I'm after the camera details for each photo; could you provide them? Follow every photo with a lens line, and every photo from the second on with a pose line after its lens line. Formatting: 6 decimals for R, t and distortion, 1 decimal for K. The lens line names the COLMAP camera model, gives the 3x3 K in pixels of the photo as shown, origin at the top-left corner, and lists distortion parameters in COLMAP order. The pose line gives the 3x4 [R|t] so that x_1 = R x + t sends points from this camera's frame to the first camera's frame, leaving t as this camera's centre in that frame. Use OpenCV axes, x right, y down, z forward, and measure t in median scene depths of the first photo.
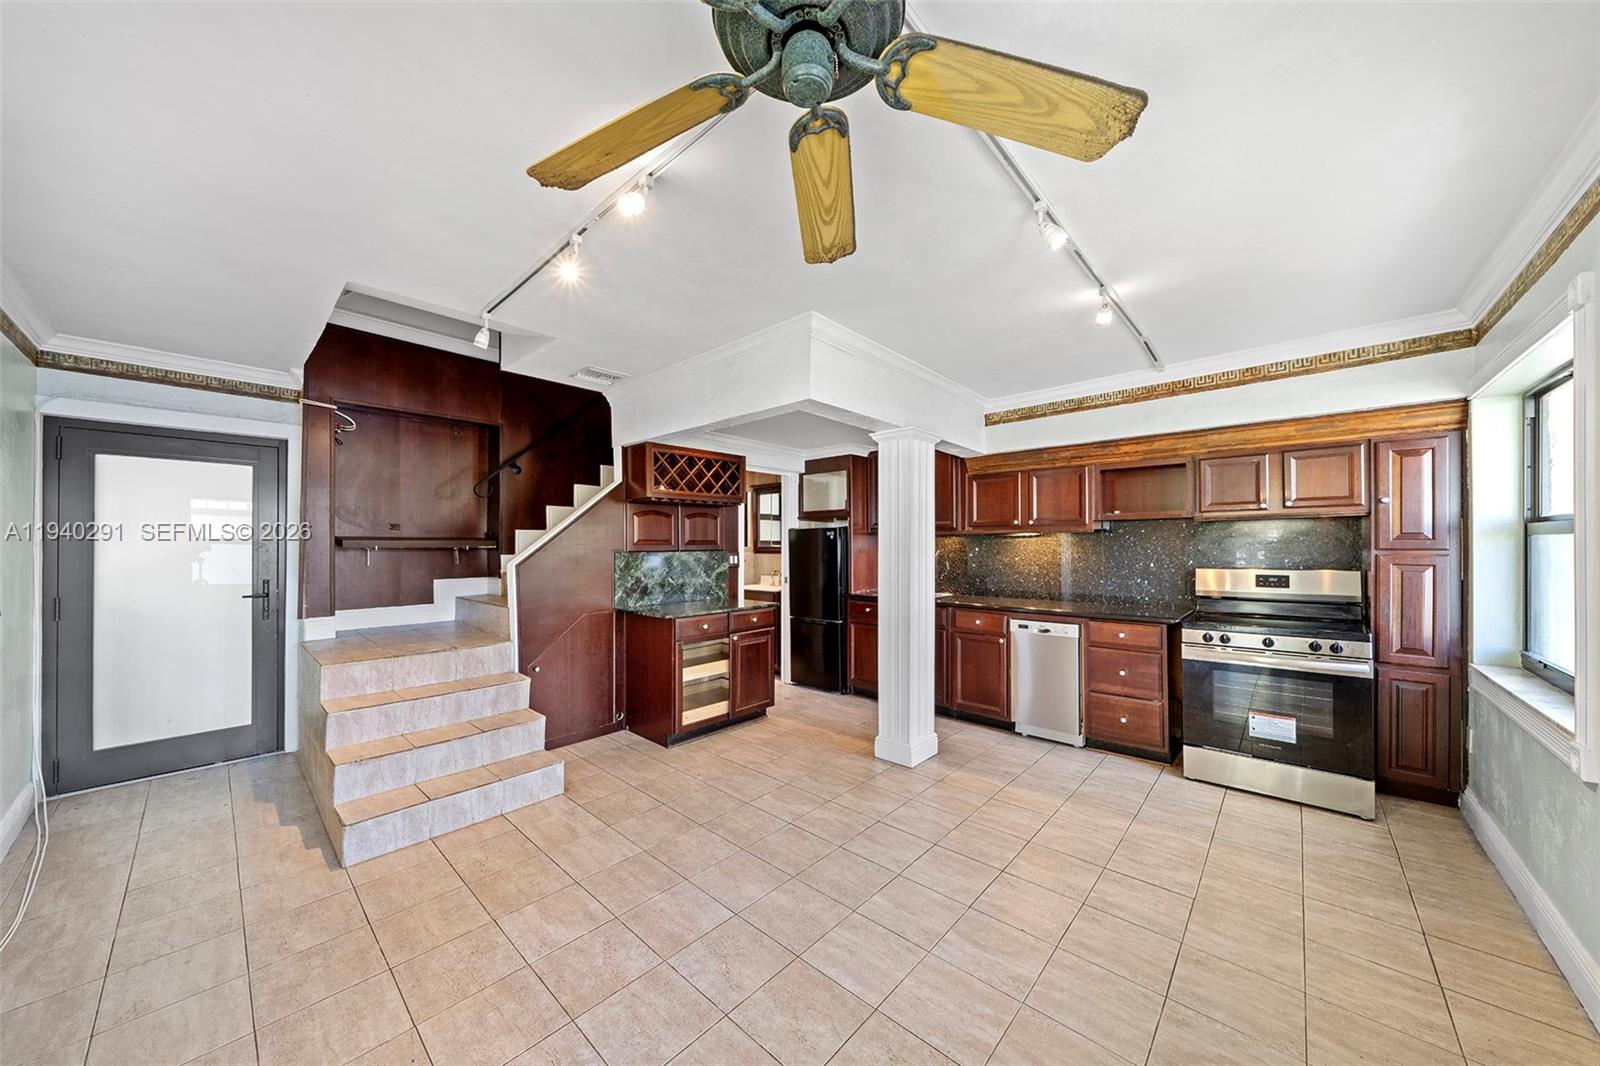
lens RADIAL K [[548.5, 0, 793.2], [0, 548.5, 543.5], [0, 0, 1]] dist [-0.009559, -0.000034]
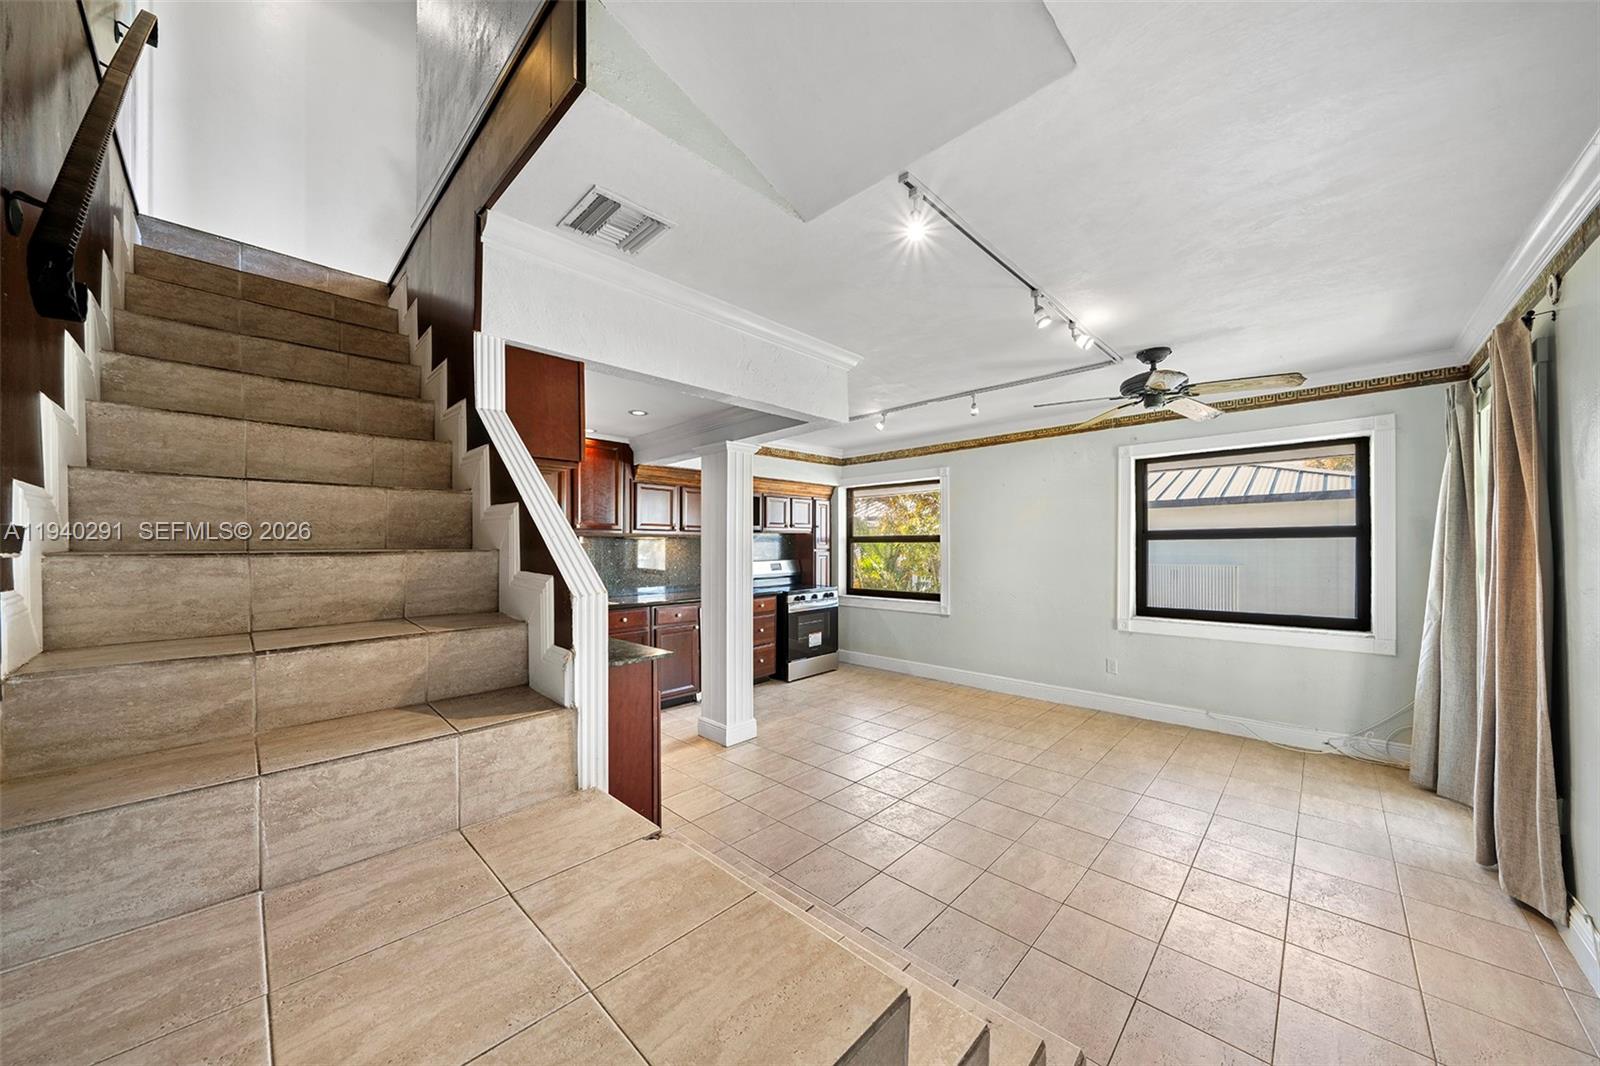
lens RADIAL K [[548.5, 0, 793.2], [0, 548.5, 543.5], [0, 0, 1]] dist [-0.009559, -0.000034]
pose [[0.026164, 0.006659, 0.999635, -1.197965], [-0.001240, 0.999977, -0.006629, 0.003977], [-0.999657, -0.001066, 0.026171, 1.108476]]
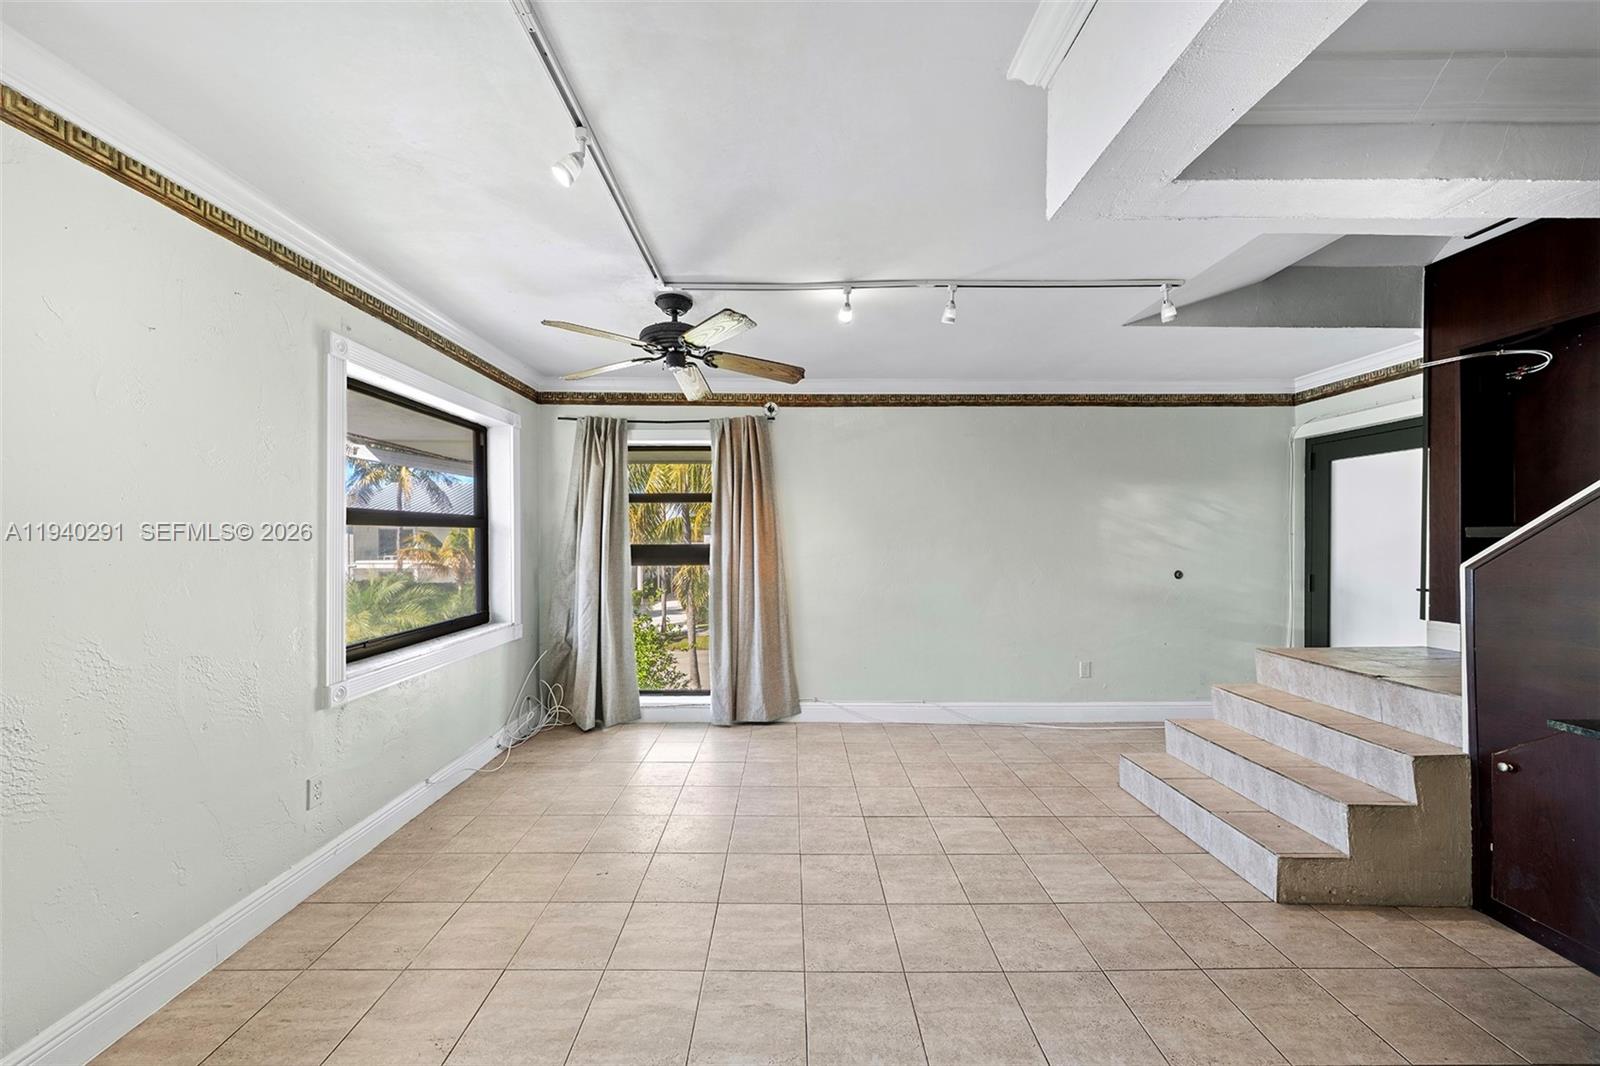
lens RADIAL K [[540.6, 0, 793.9], [0, 540.6, 534.4], [0, 0, 1]] dist [-0.009589, 0.000015]
pose [[-0.730345, -0.001638, -0.683076, 0.522068], [0.004284, 0.999966, -0.006978, 0.006696], [0.683065, -0.008023, -0.730314, 1.213736]]
